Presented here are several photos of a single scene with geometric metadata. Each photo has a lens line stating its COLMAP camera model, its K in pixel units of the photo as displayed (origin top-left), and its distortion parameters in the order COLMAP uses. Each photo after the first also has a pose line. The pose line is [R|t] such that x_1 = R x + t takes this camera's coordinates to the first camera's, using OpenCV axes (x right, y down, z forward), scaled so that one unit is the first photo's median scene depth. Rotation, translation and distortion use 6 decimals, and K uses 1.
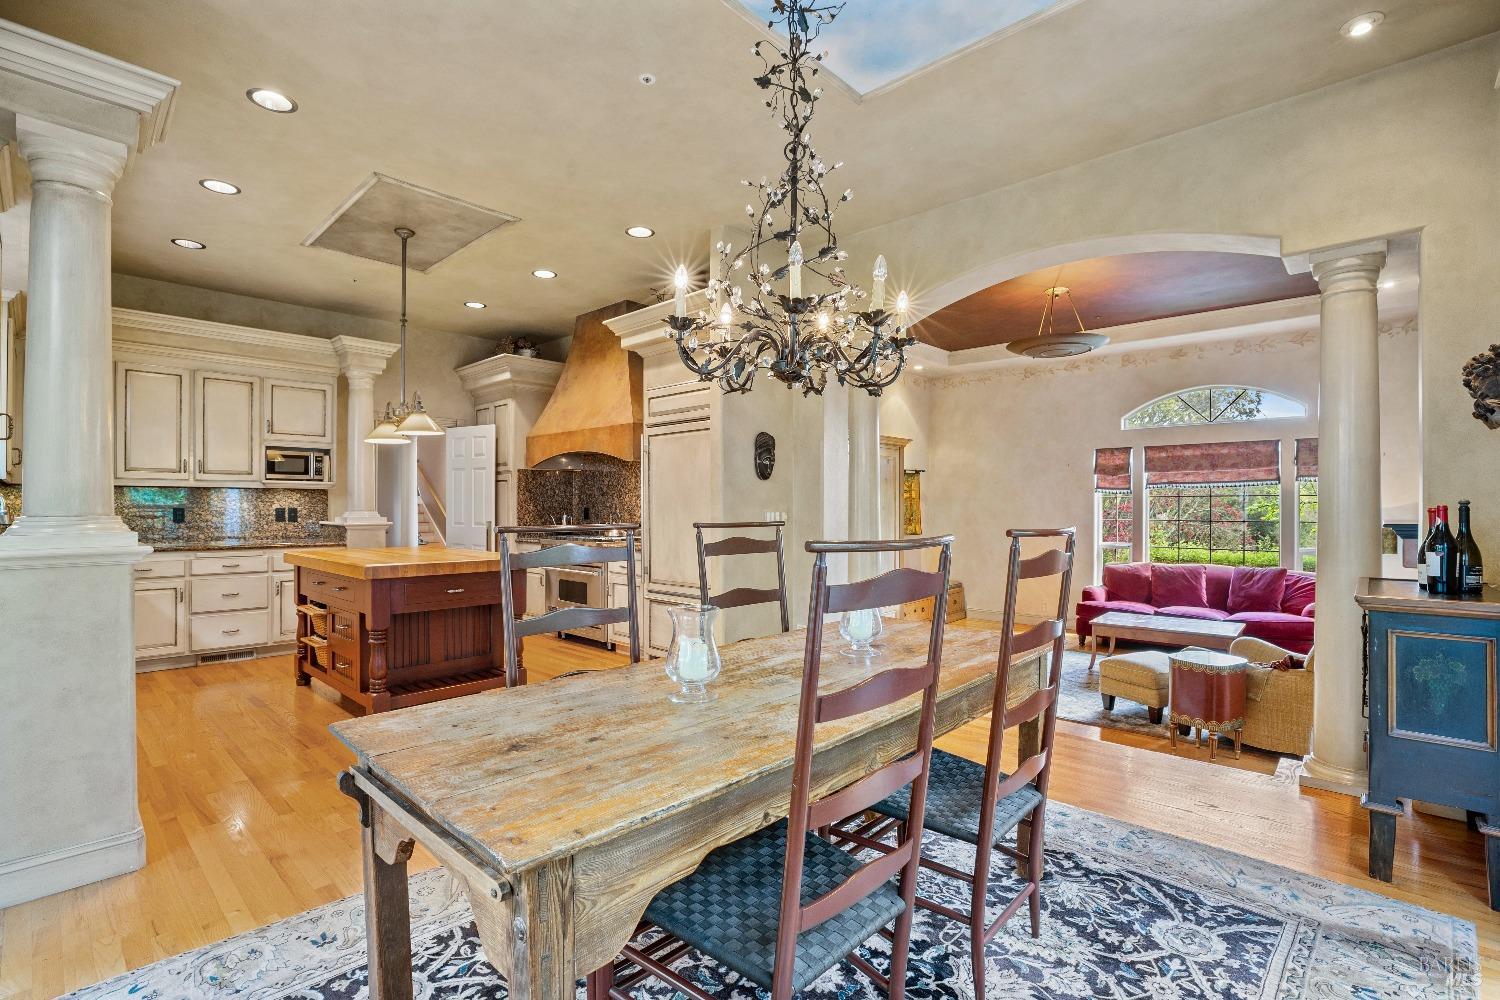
lens RADIAL K [[700.1, 0, 748.4], [0, 700.1, 506.7], [0, 0, 1]] dist [-0.038161, 0.011119]
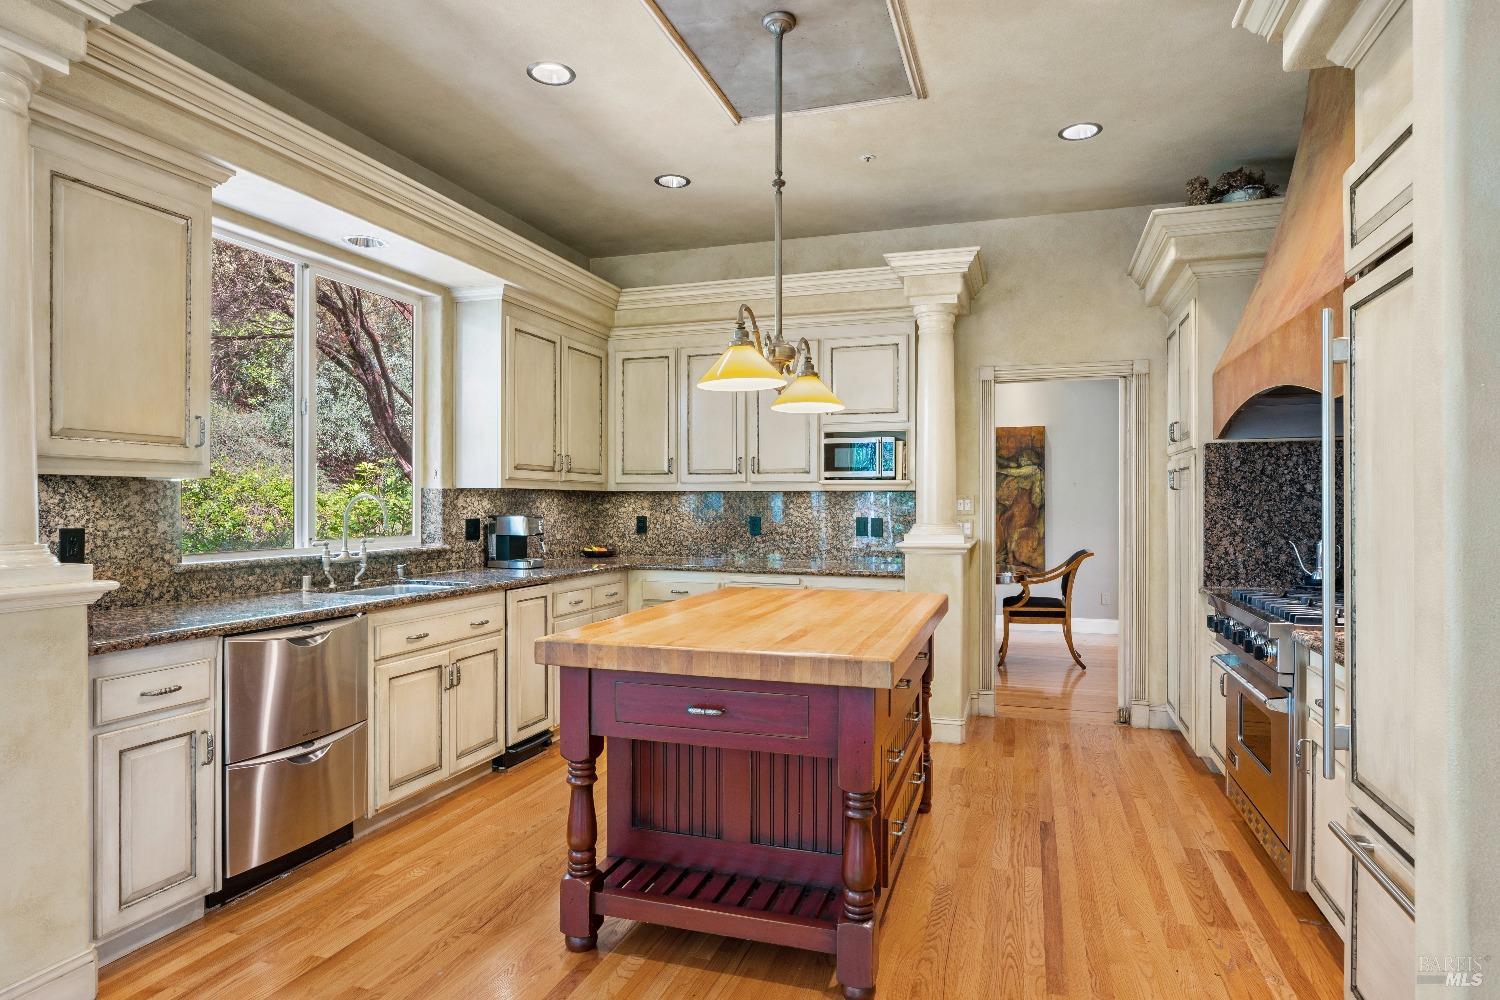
lens RADIAL K [[839.2, 0, 751.2], [0, 839.2, 505.9], [0, 0, 1]] dist [-0.017625, -0.000080]
pose [[0.423552, 0.003239, -0.905866, 0.067614], [-0.002044, 0.999994, 0.002619, -0.012624], [0.905870, 0.000742, 0.423556, 0.528870]]
